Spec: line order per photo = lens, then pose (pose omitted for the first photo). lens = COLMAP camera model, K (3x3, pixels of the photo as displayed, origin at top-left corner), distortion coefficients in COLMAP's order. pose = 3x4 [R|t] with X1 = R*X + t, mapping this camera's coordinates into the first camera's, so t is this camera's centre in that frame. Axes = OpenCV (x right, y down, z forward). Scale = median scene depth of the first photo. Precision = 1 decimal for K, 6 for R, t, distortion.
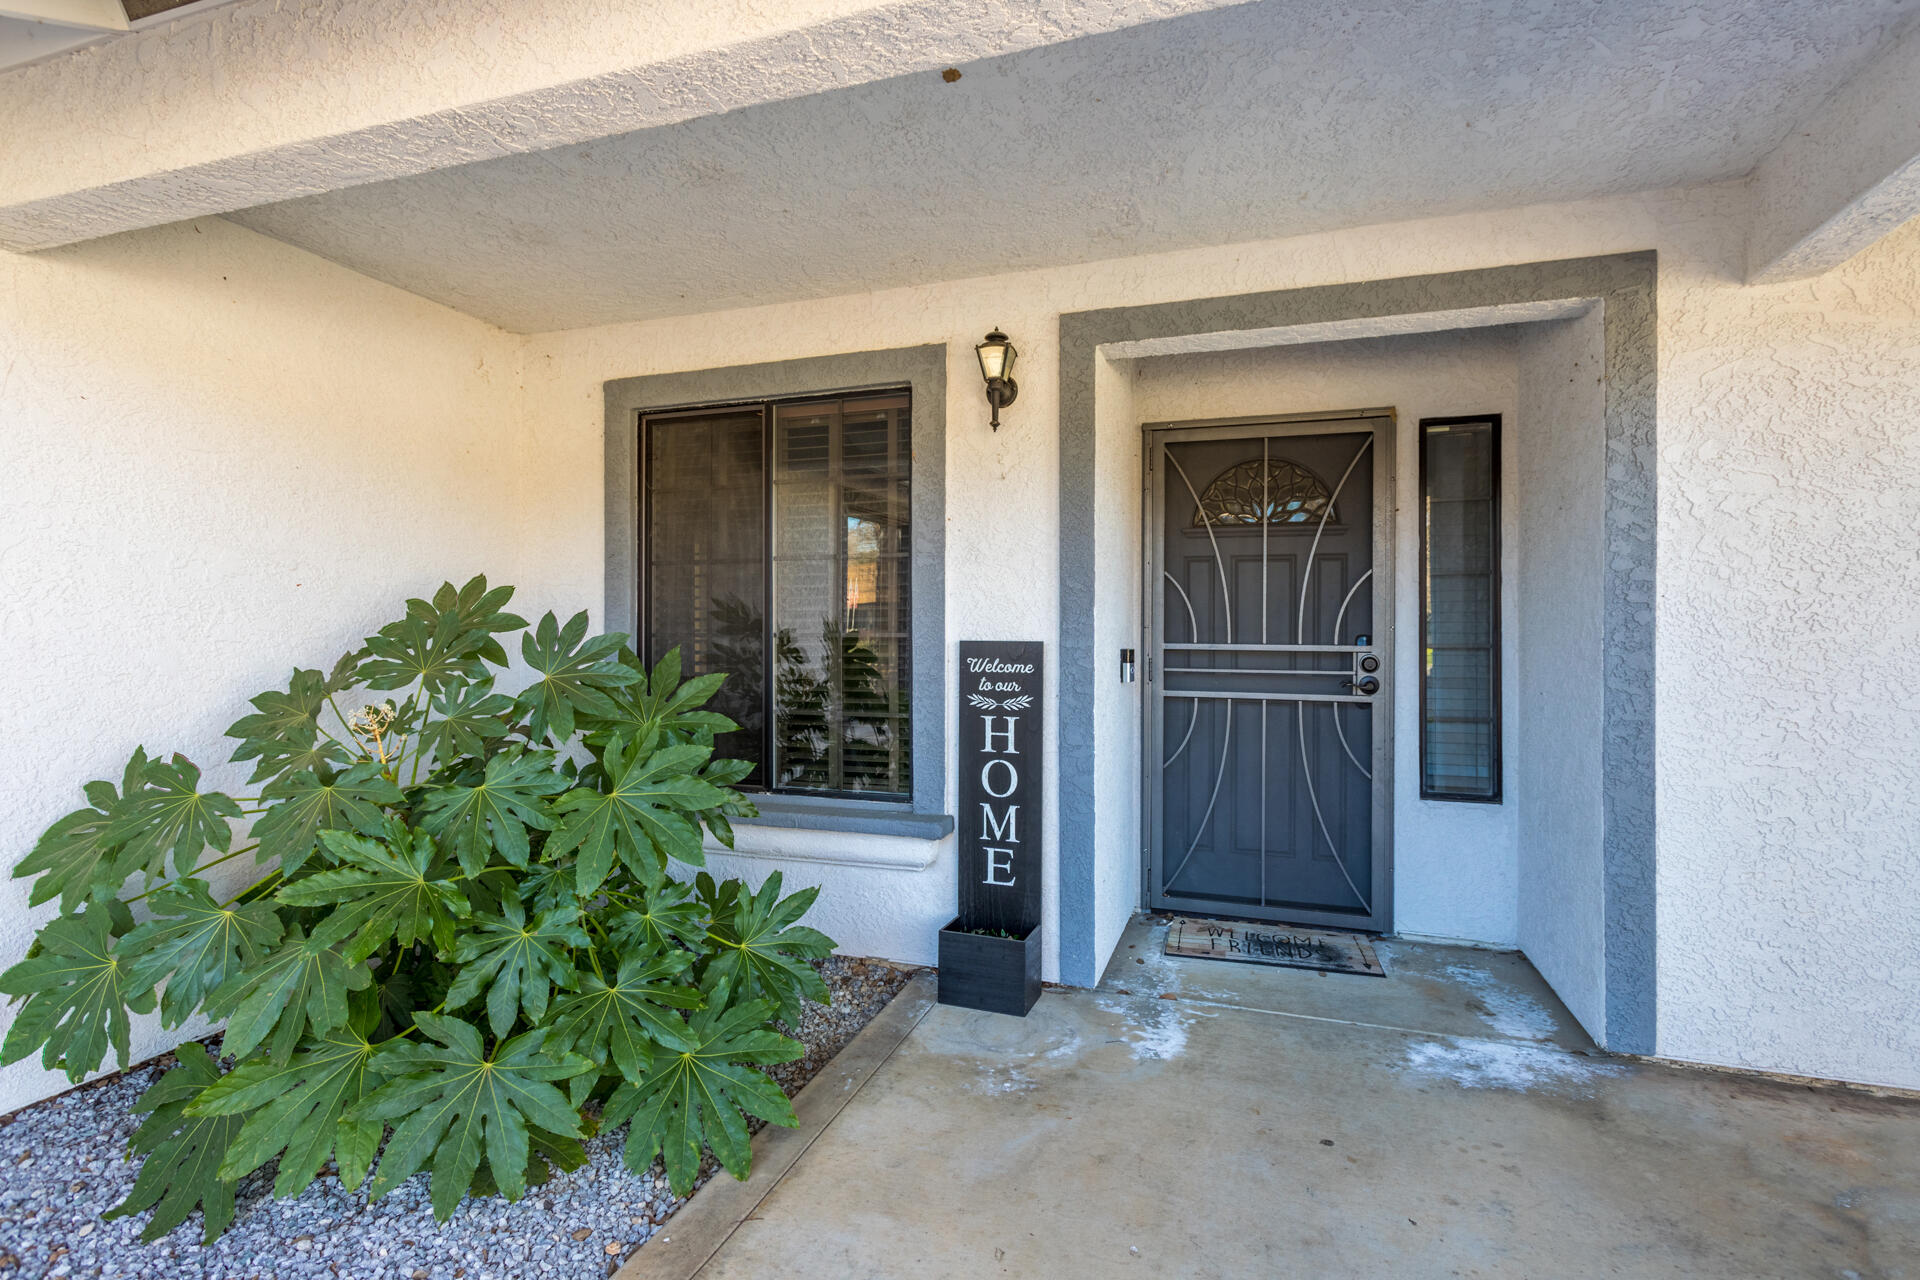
lens RADIAL K [[918.4, 0, 963.3], [0, 918.4, 627.3], [0, 0, 1]] dist [0.001868, 0.000659]
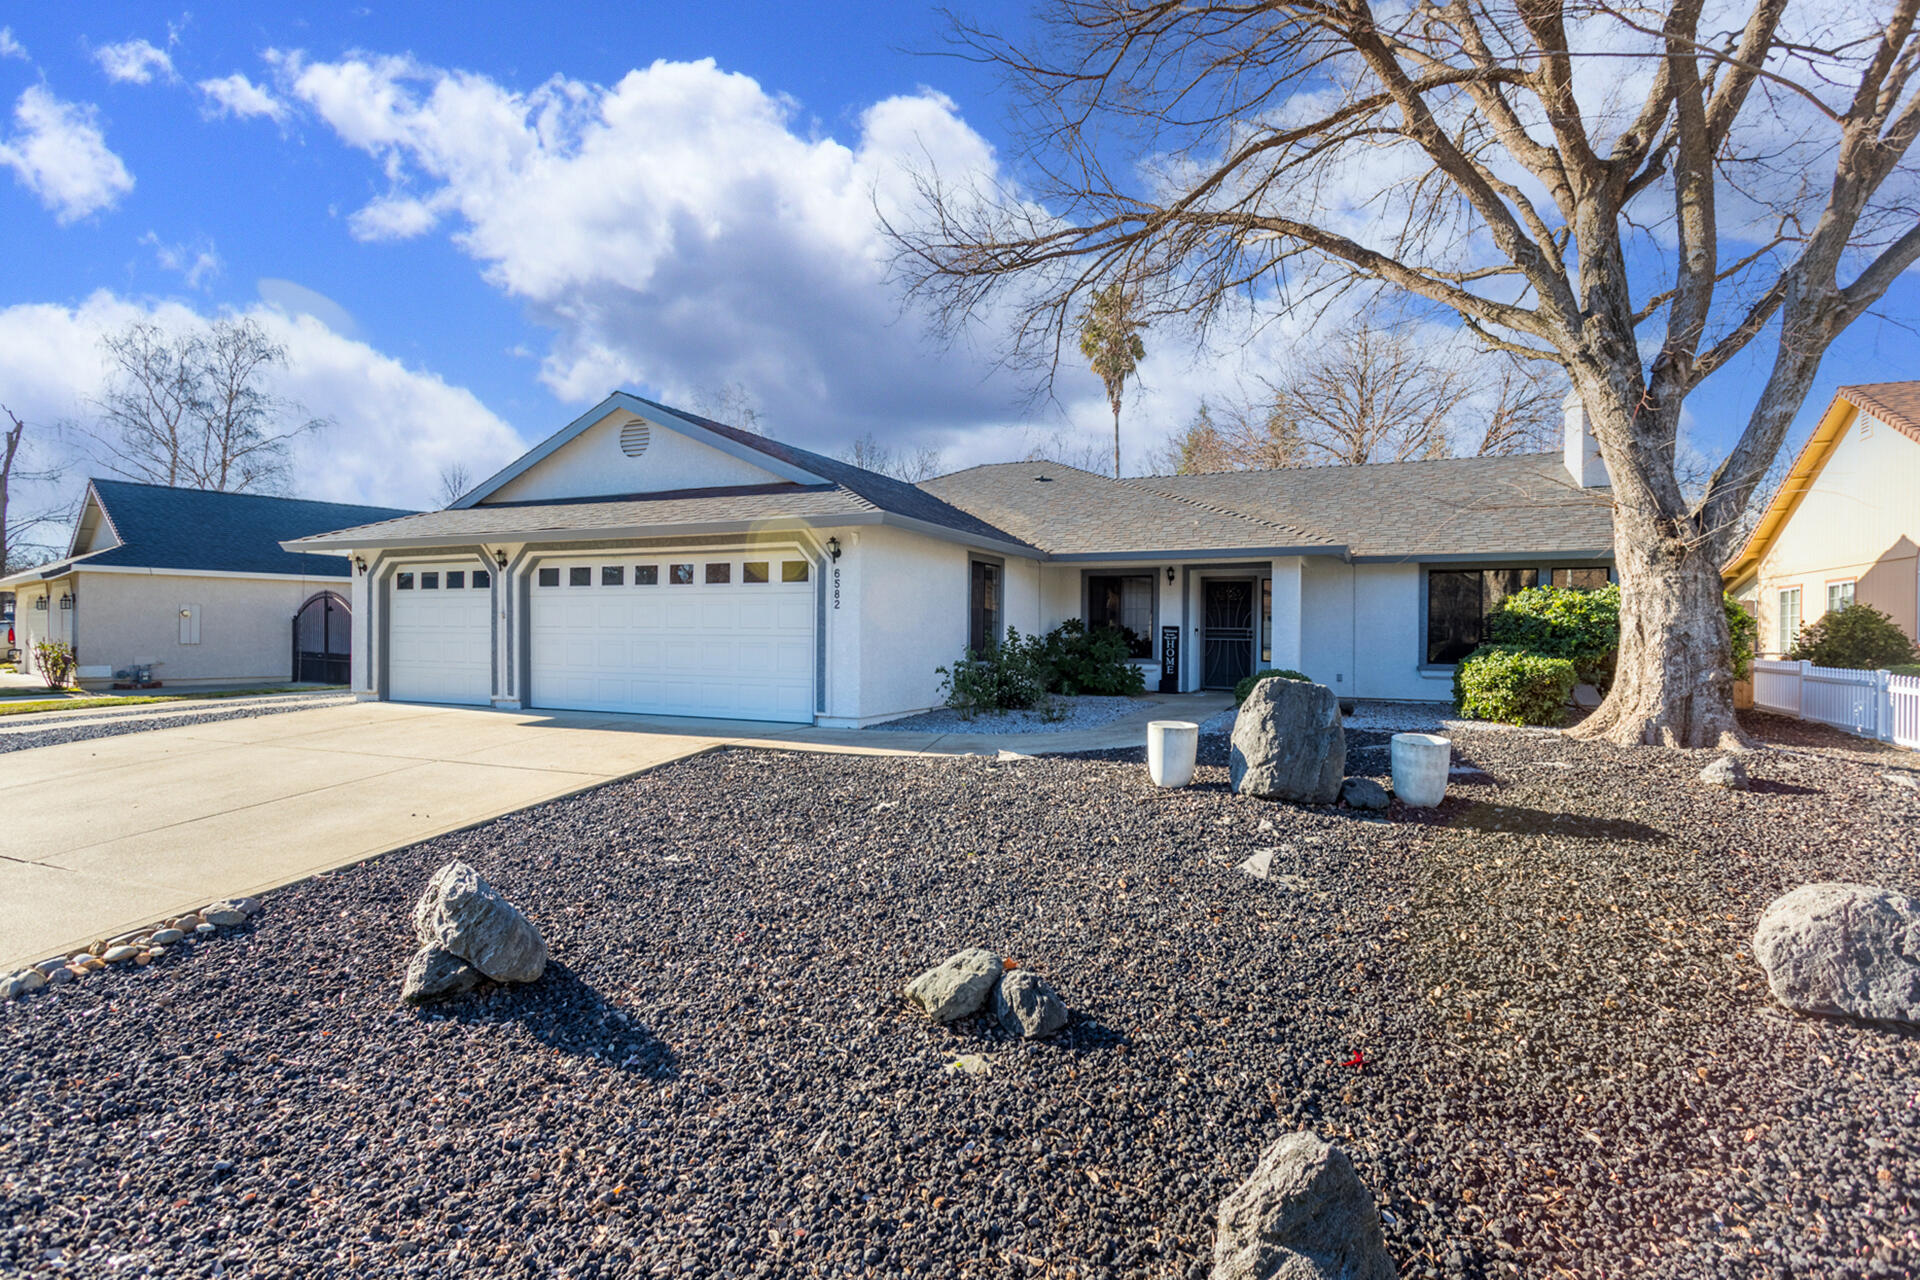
lens RADIAL K [[946.5, 0, 963.3], [0, 946.5, 637.0], [0, 0, 1]] dist [0.001715, 0.001456]
pose [[0.995214, 0.007763, -0.097409, -0.601317], [-0.007058, 0.999946, 0.007581, 0.042515], [0.097462, -0.006857, 0.995216, -4.417778]]
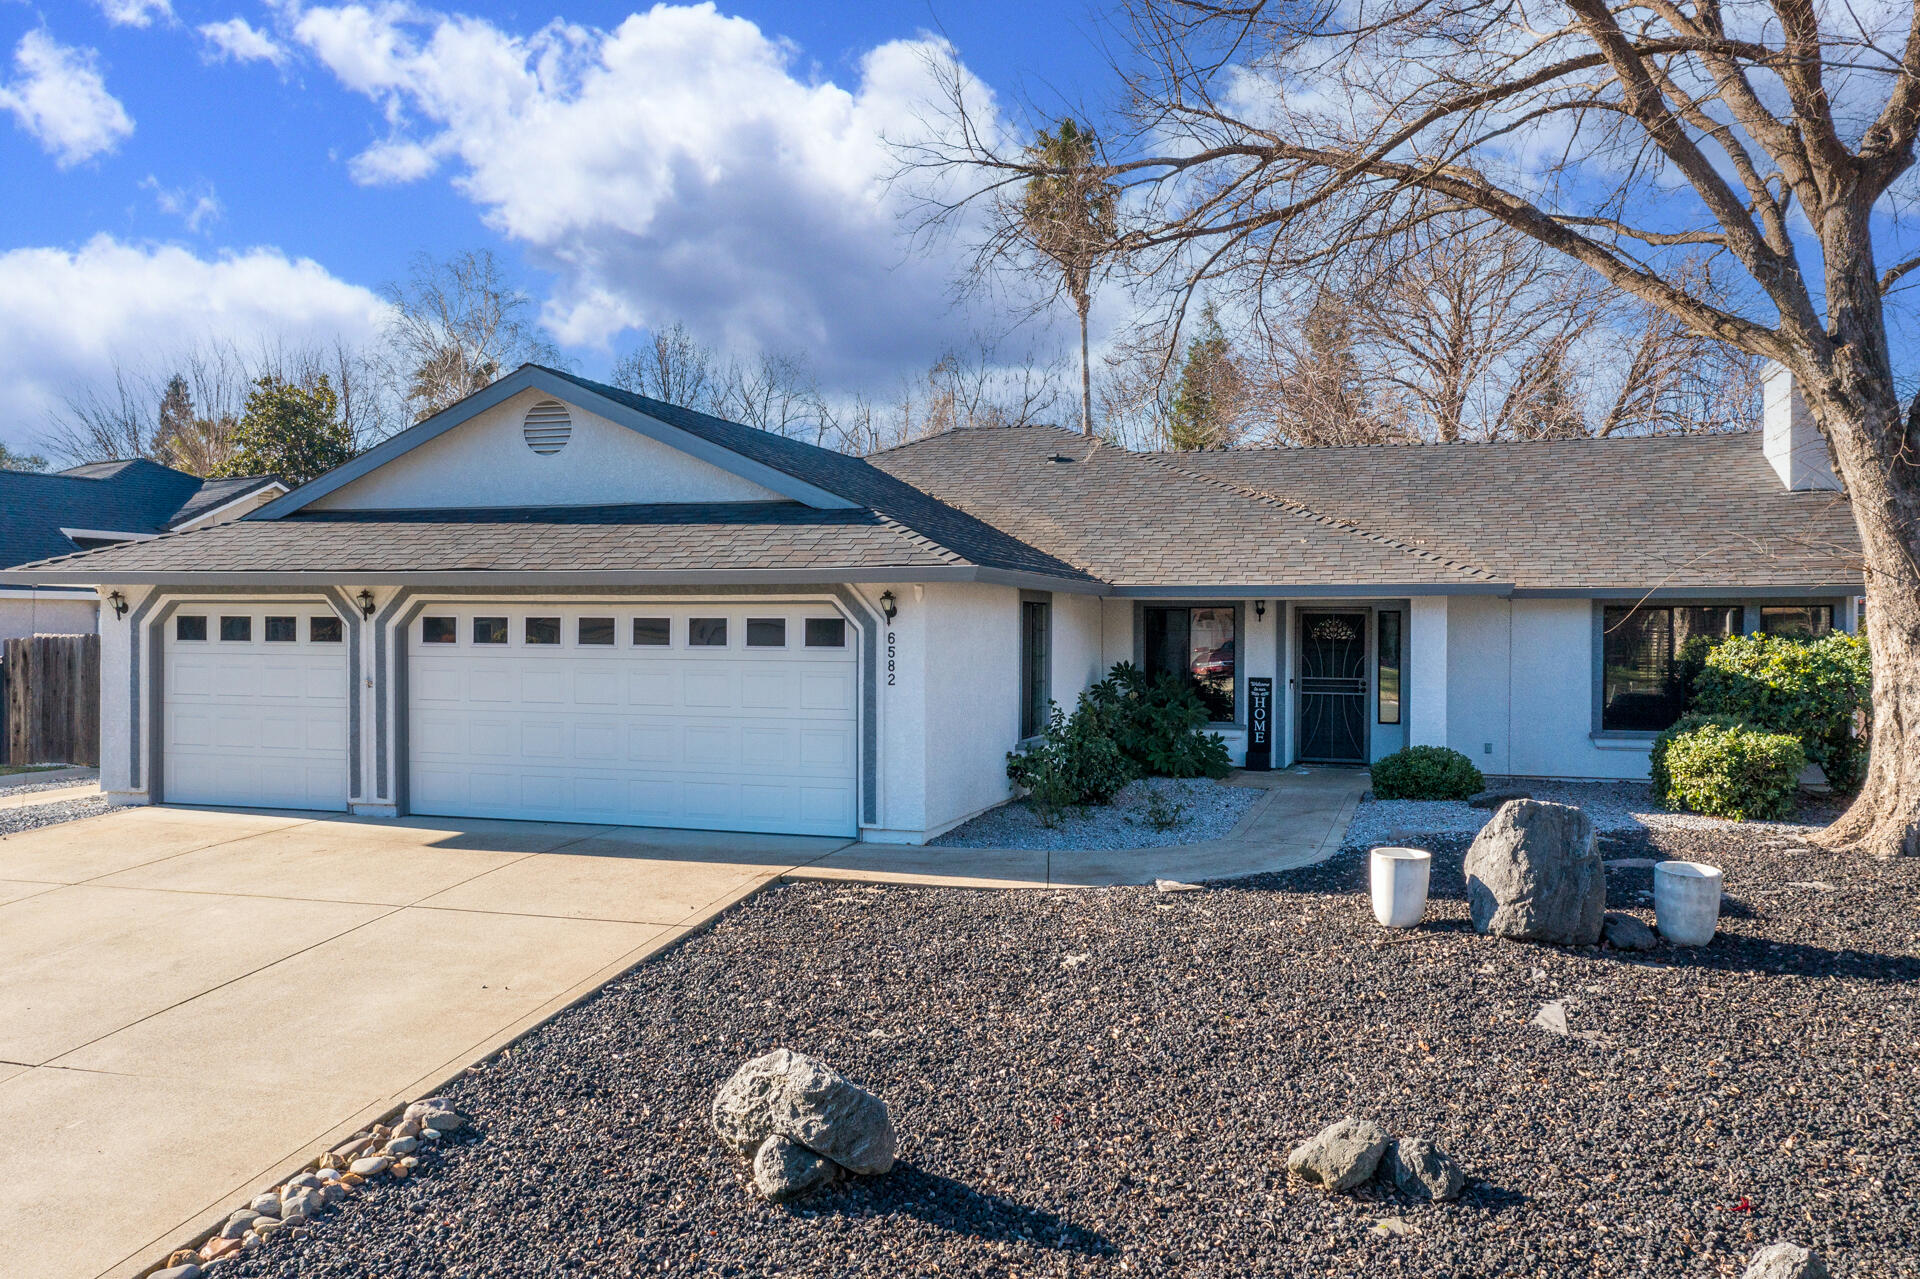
lens RADIAL K [[1532.0, 0, 960.0], [0, 1532.0, 639.5], [0, 0, 1]] dist [0.012559, 0.002973]
pose [[0.999836, 0.002851, 0.017896, -1.300360], [-0.003070, 0.999921, 0.012222, -0.213182], [-0.017860, -0.012275, 0.999765, -5.247267]]
